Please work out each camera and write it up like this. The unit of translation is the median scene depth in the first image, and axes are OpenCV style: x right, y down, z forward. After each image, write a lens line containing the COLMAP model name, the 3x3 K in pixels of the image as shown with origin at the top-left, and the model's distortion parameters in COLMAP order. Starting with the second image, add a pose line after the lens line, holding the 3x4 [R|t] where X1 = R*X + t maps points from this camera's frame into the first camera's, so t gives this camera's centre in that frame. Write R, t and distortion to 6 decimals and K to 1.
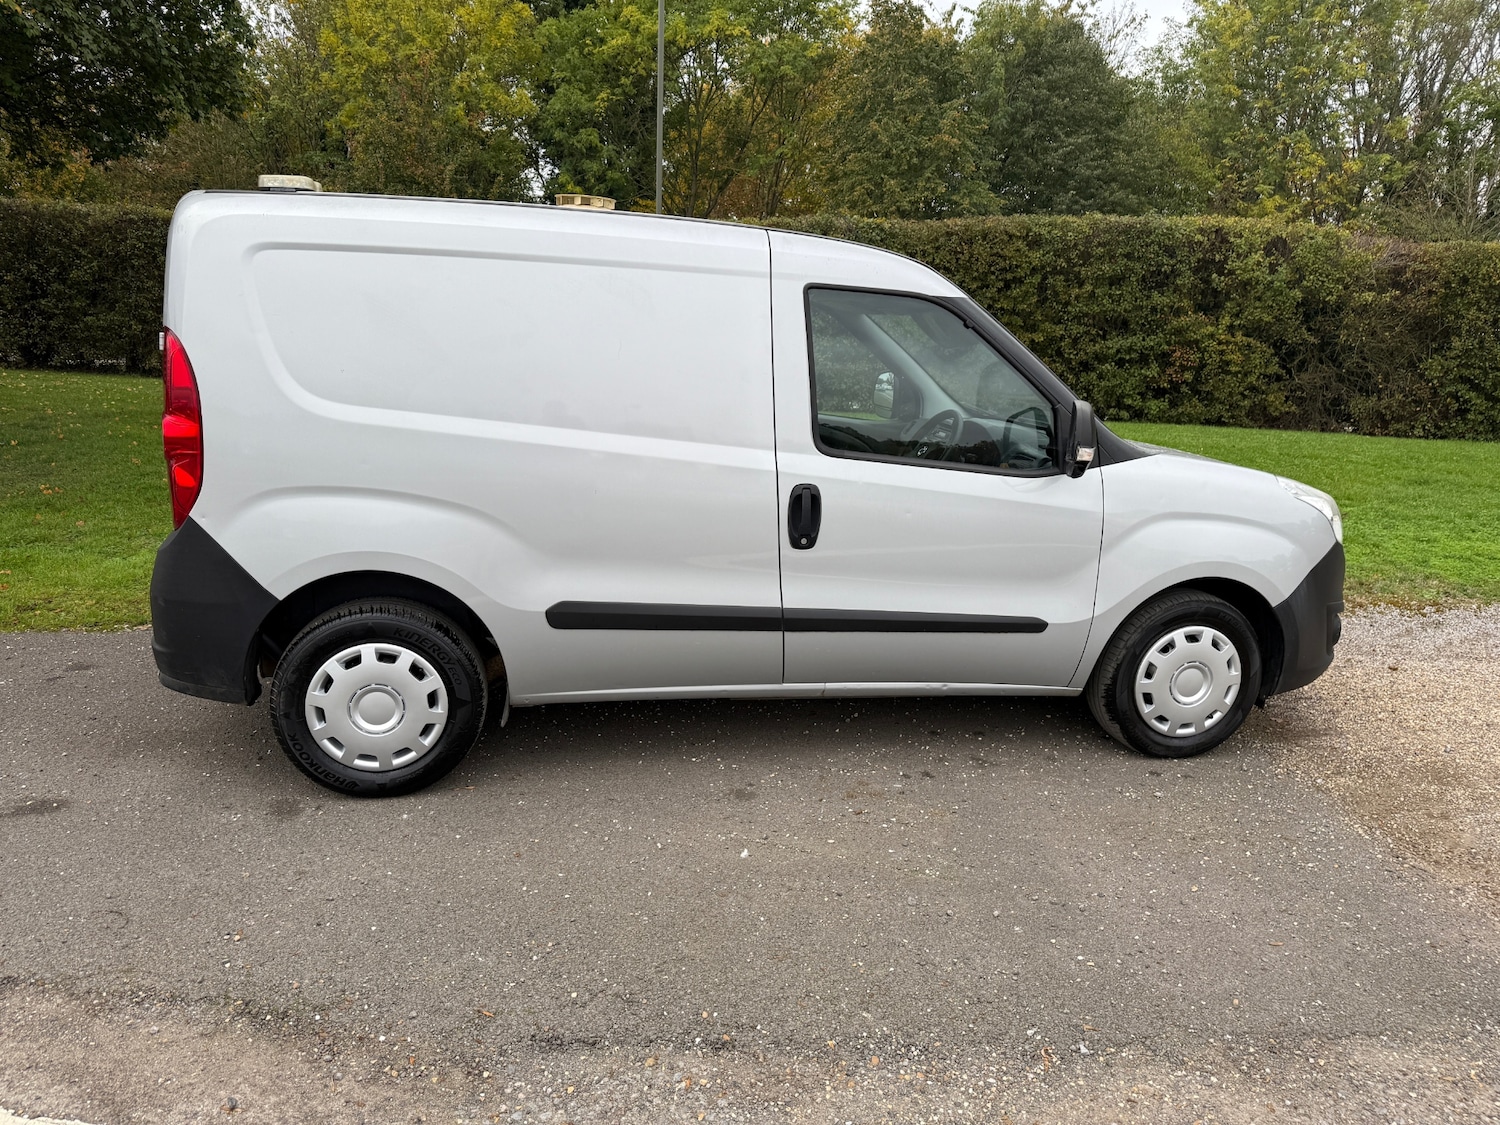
lens RADIAL K [[1060.5, 0, 753.8], [0, 1060.5, 549.2], [0, 0, 1]] dist [0.017623, -0.022851]
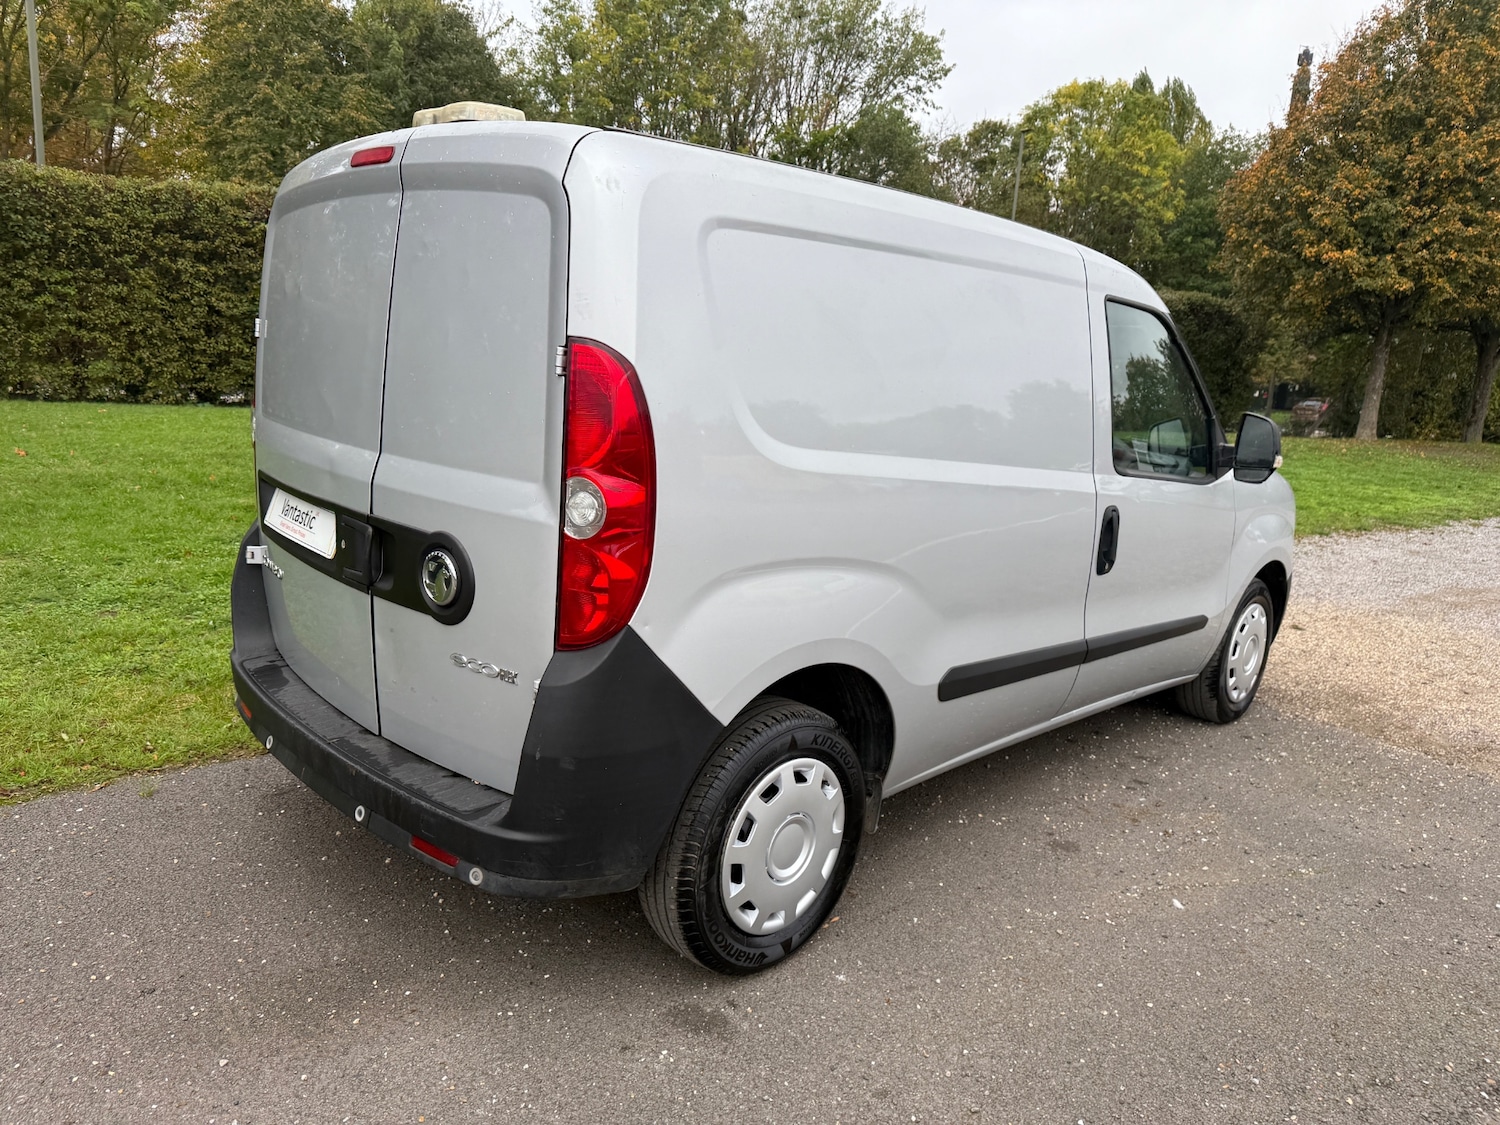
lens RADIAL K [[1060.5, 0, 741.0], [0, 1060.5, 546.3], [0, 0, 1]] dist [0.017623, -0.022851]
pose [[0.837300, -0.088884, 0.539470, -0.631358], [0.085351, 0.995850, 0.031606, -0.071344], [-0.540040, 0.019581, 0.841411, 0.319075]]
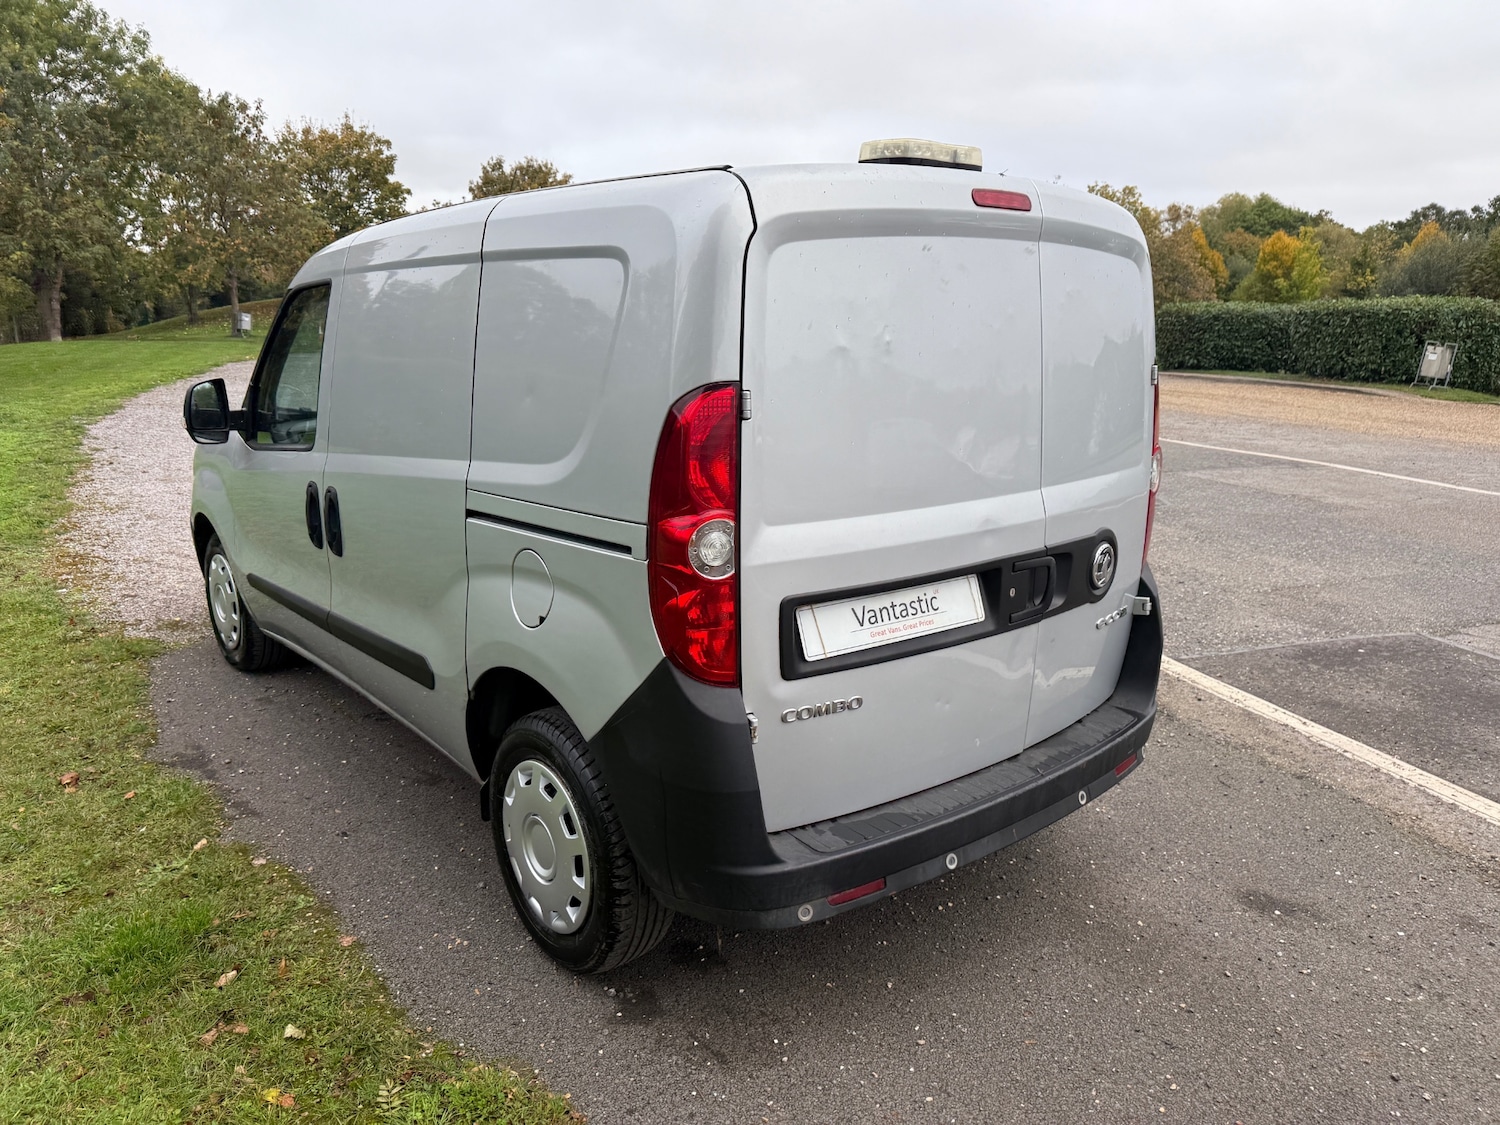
lens RADIAL K [[1060.5, 0, 738.1], [0, 1060.5, 564.4], [0, 0, 1]] dist [0.017623, -0.022851]
pose [[-0.464461, -0.242090, 0.851862, -0.937369], [0.169830, 0.919709, 0.353968, -0.331994], [-0.869157, 0.309076, -0.386055, 1.328149]]
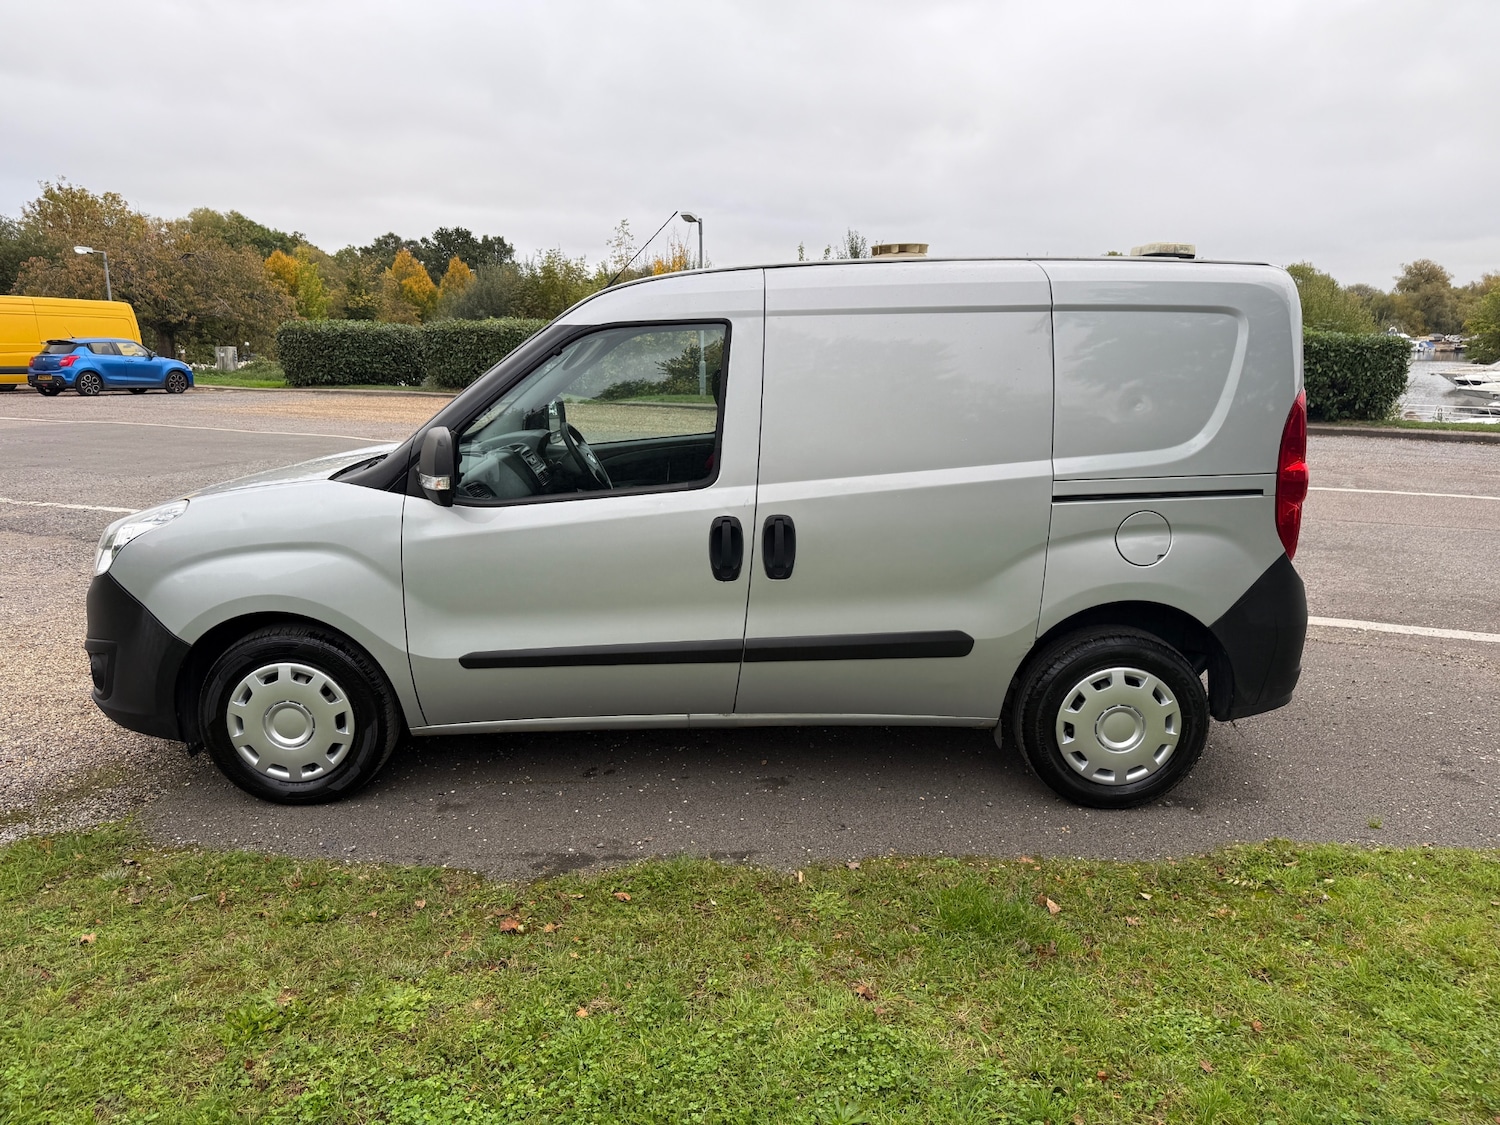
lens RADIAL K [[1060.5, 0, 750.0], [0, 1060.5, 563.5], [0, 0, 1]] dist [0.017623, -0.022851]
pose [[-0.979927, -0.081484, 0.181943, -0.225579], [0.002702, 0.907139, 0.420821, -0.474163], [-0.199338, 0.412866, -0.888710, 2.042773]]
